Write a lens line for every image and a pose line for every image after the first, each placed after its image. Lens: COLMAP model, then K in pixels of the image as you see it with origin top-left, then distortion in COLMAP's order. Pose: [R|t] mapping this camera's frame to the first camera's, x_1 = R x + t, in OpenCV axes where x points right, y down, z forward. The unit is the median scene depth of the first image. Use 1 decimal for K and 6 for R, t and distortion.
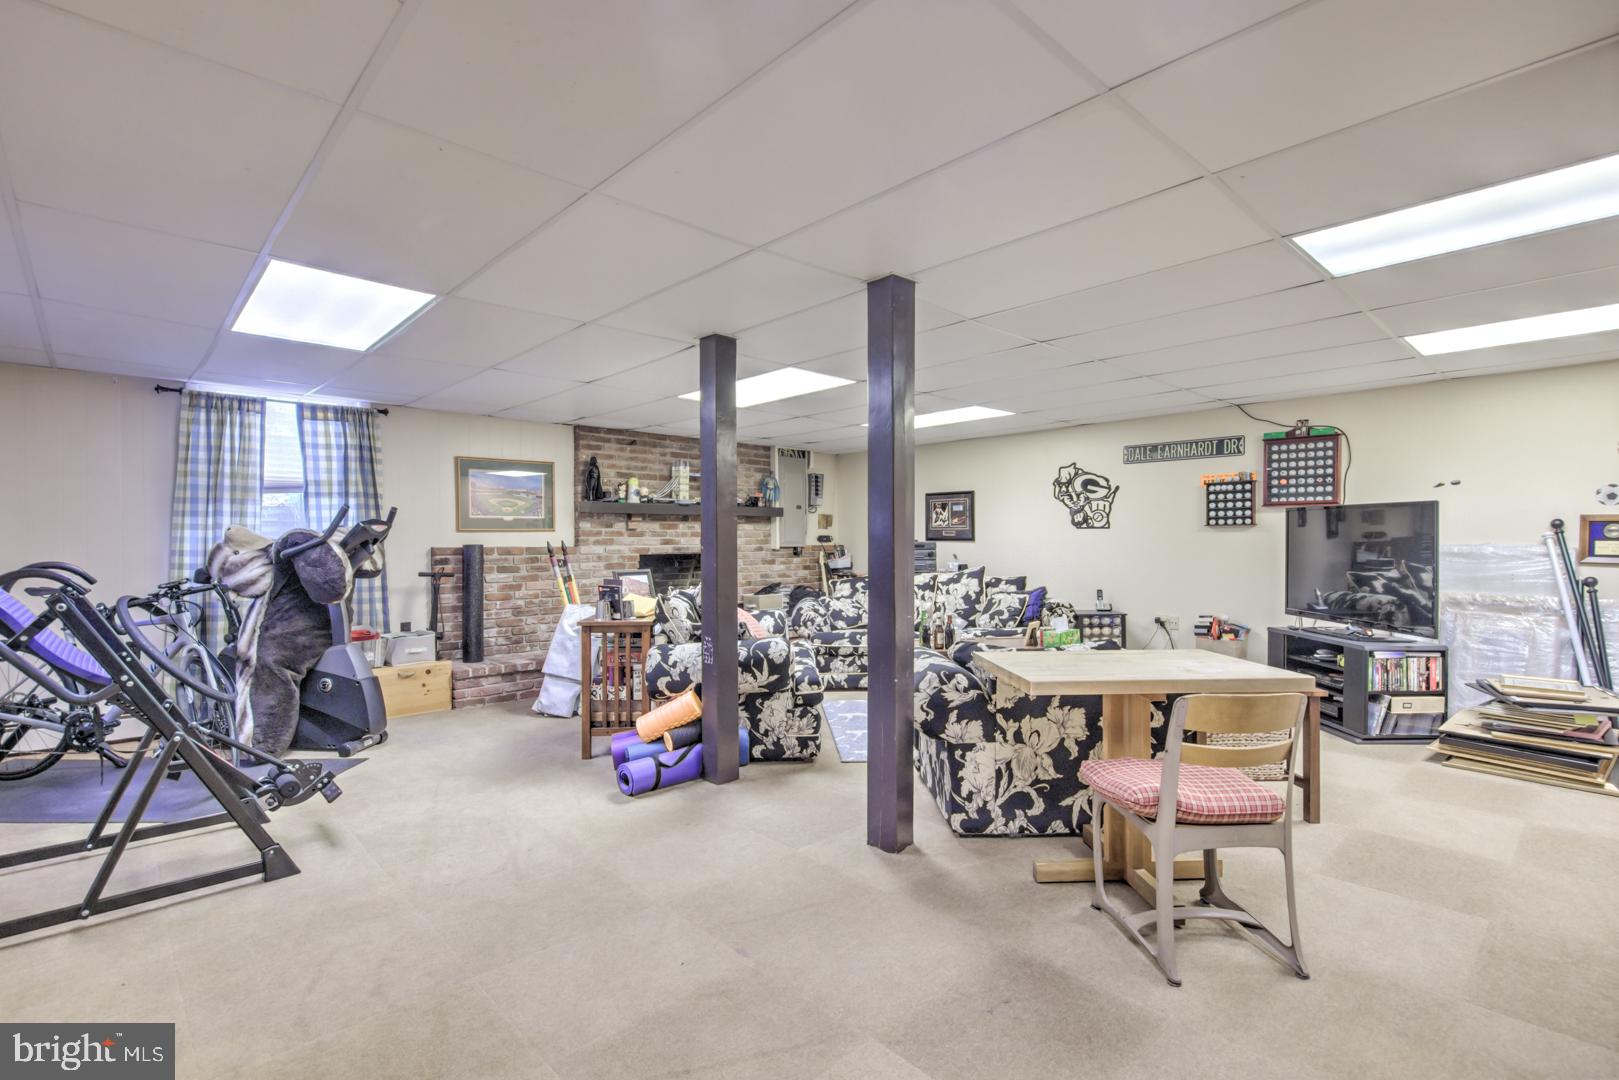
lens RADIAL K [[735.5, 0, 810.2], [0, 735.5, 542.5], [0, 0, 1]] dist [0.001899, 0.000257]
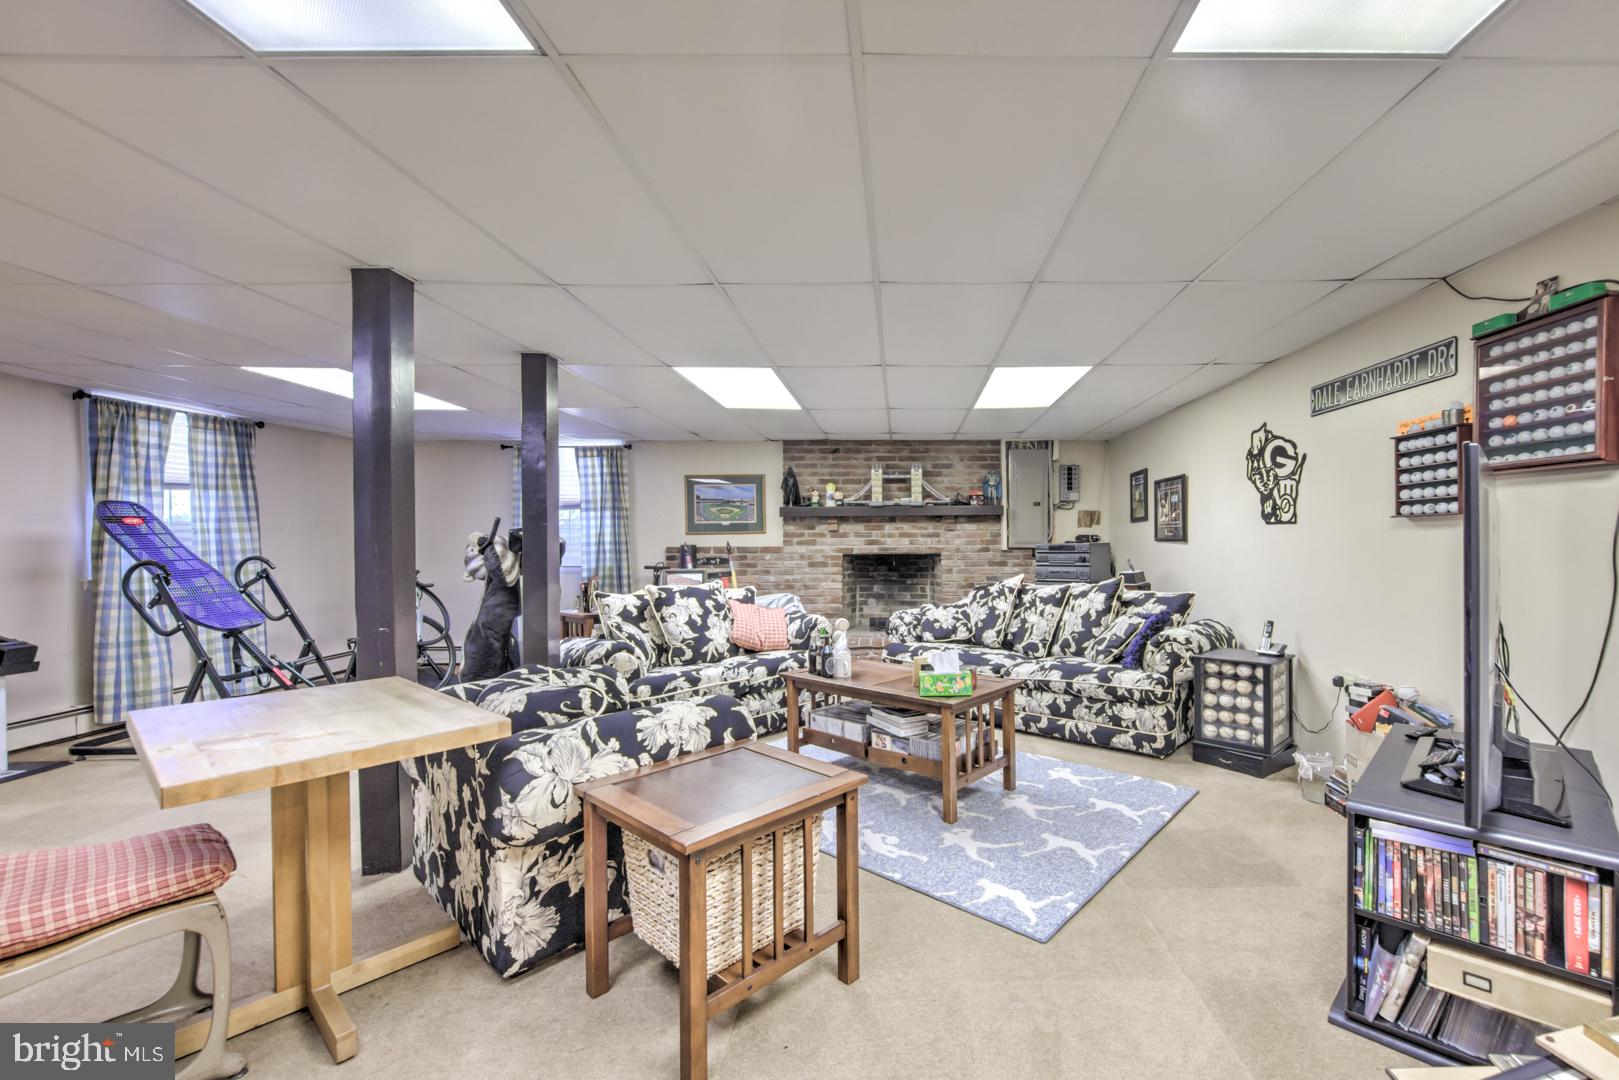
lens RADIAL K [[663.9, 0, 810.9], [0, 663.9, 535.5], [0, 0, 1]] dist [0.011527, -0.000461]
pose [[0.744774, -0.004915, -0.667298, 0.442541], [0.000256, 0.999975, -0.007080, -0.004692], [0.667316, 0.005102, 0.744757, 0.285336]]
